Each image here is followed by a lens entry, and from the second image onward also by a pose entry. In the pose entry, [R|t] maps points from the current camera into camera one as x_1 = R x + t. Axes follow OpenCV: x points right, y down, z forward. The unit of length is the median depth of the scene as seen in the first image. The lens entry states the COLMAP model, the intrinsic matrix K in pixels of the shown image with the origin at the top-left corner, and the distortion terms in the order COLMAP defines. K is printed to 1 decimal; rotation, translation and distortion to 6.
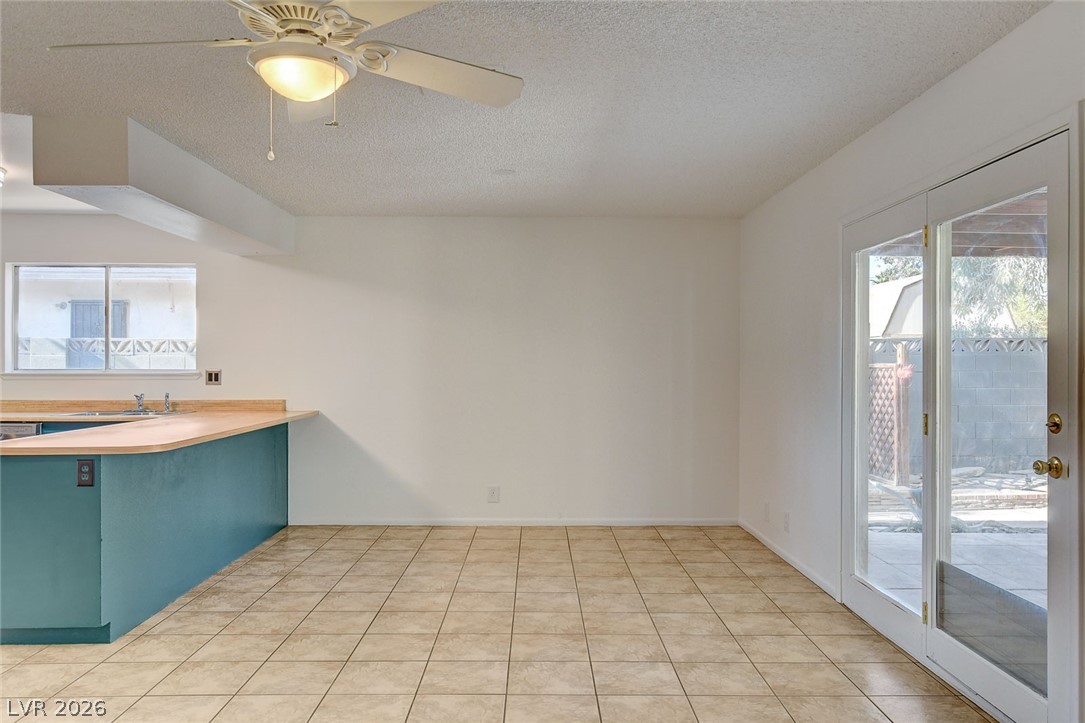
lens RADIAL K [[799.6, 0, 541.3], [0, 799.6, 367.5], [0, 0, 1]] dist [-0.013064, 0.037160]
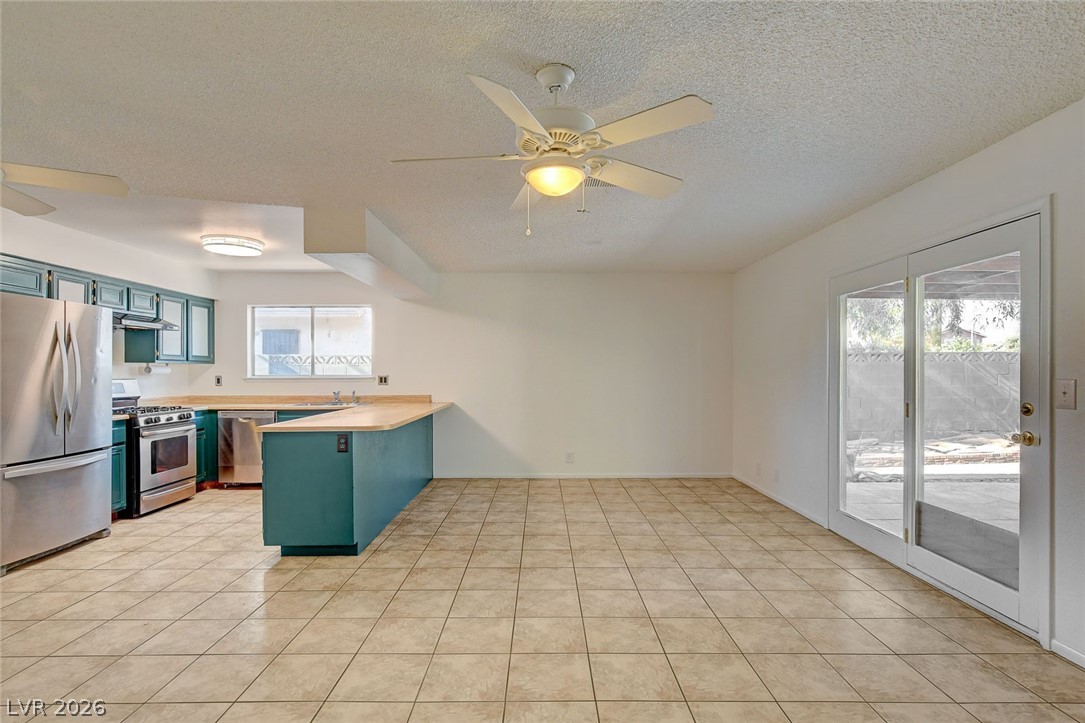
lens RADIAL K [[531.2, 0, 540.1], [0, 531.2, 375.3], [0, 0, 1]] dist [-0.001587, 0.000554]
pose [[0.999969, -0.002908, -0.007250, -0.151002], [0.002933, 0.999990, 0.003448, 0.000514], [0.007240, -0.003469, 0.999968, -0.001110]]
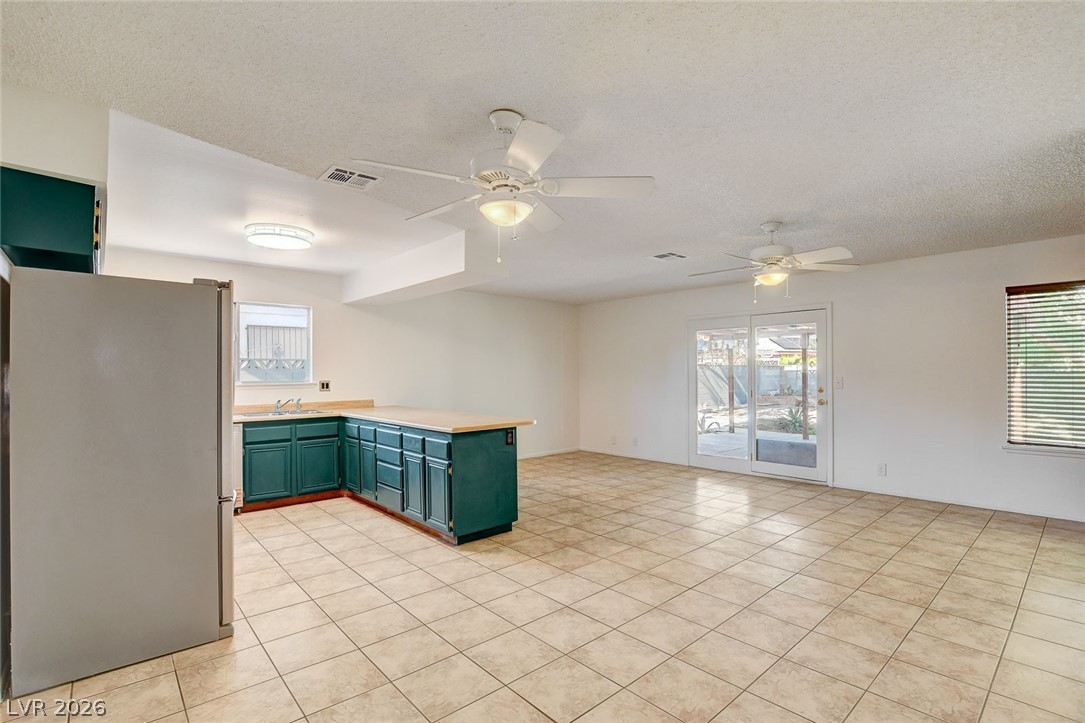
lens RADIAL K [[510.8, 0, 545.2], [0, 510.8, 365.9], [0, 0, 1]] dist [-0.027273, -0.000943]
pose [[0.748691, 0.003296, 0.662911, -1.015080], [0.010891, 0.999792, -0.017272, -0.005266], [-0.662830, 0.020151, 0.748499, 0.067586]]
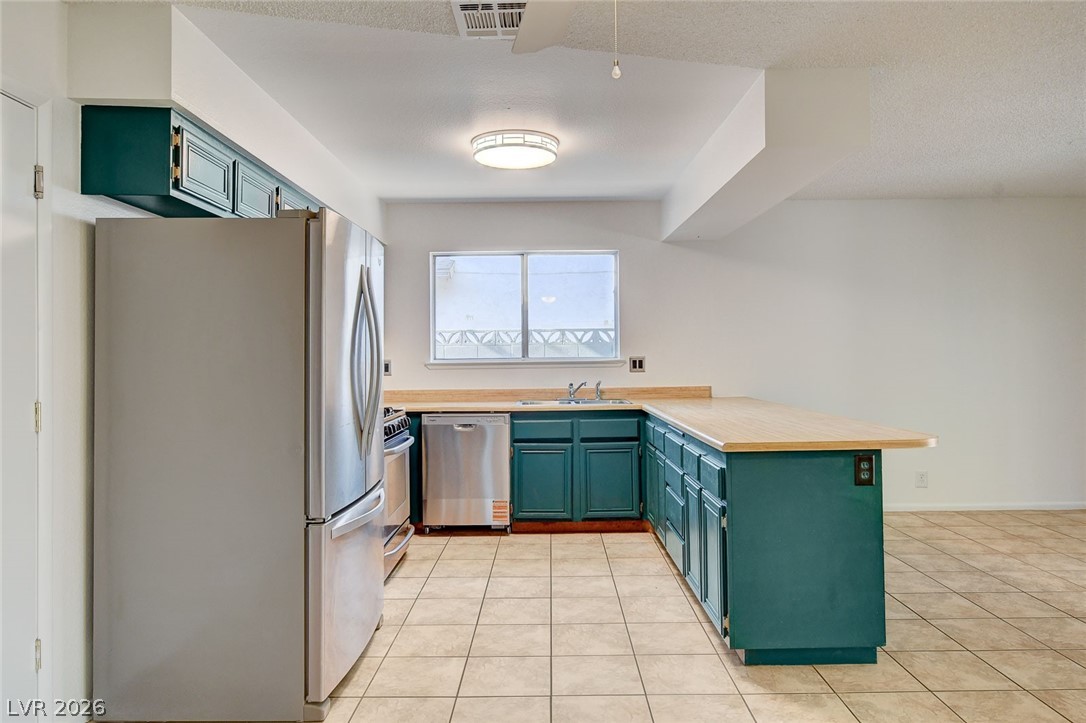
lens RADIAL K [[707.6, 0, 548.4], [0, 707.6, 336.8], [0, 0, 1]] dist [0.002294, 0.000809]
pose [[0.999905, -0.012589, -0.005681, -0.724913], [0.012404, 0.999431, -0.031377, 0.005995], [0.006073, 0.031304, 0.999491, 0.172494]]
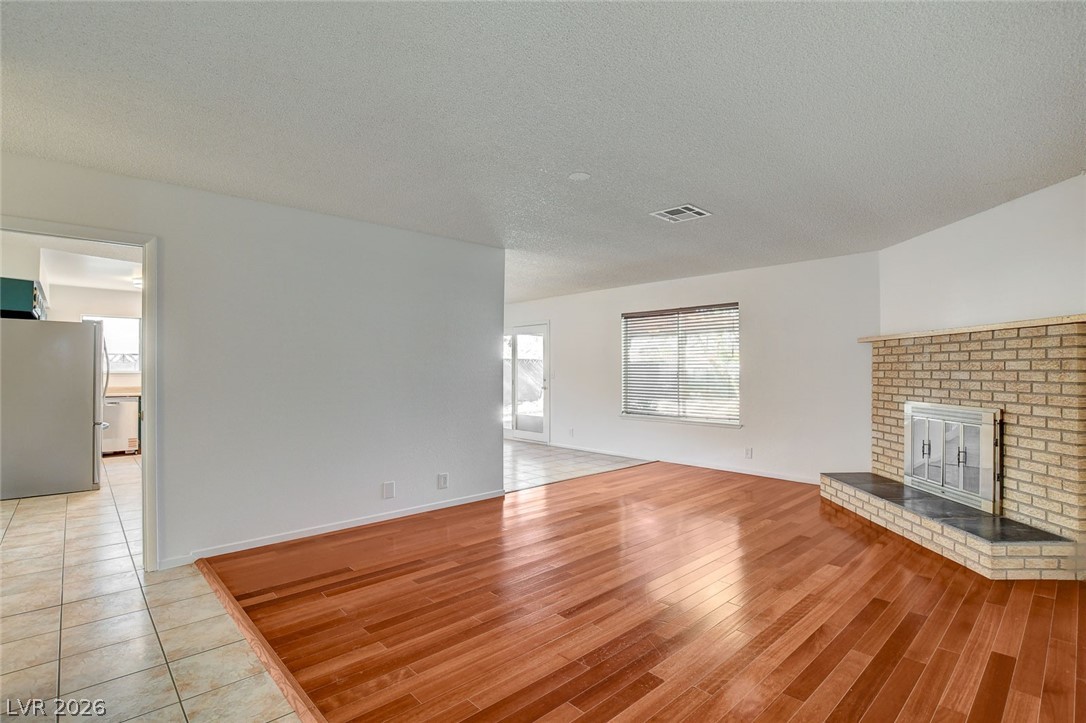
lens RADIAL K [[511.3, 0, 545.7], [0, 511.3, 365.9], [0, 0, 1]] dist [-0.027273, -0.000943]
pose [[0.735460, 0.002034, 0.677565, -0.938638], [0.005591, 0.999943, -0.009071, 0.006862], [-0.677545, 0.010460, 0.735406, -0.852749]]
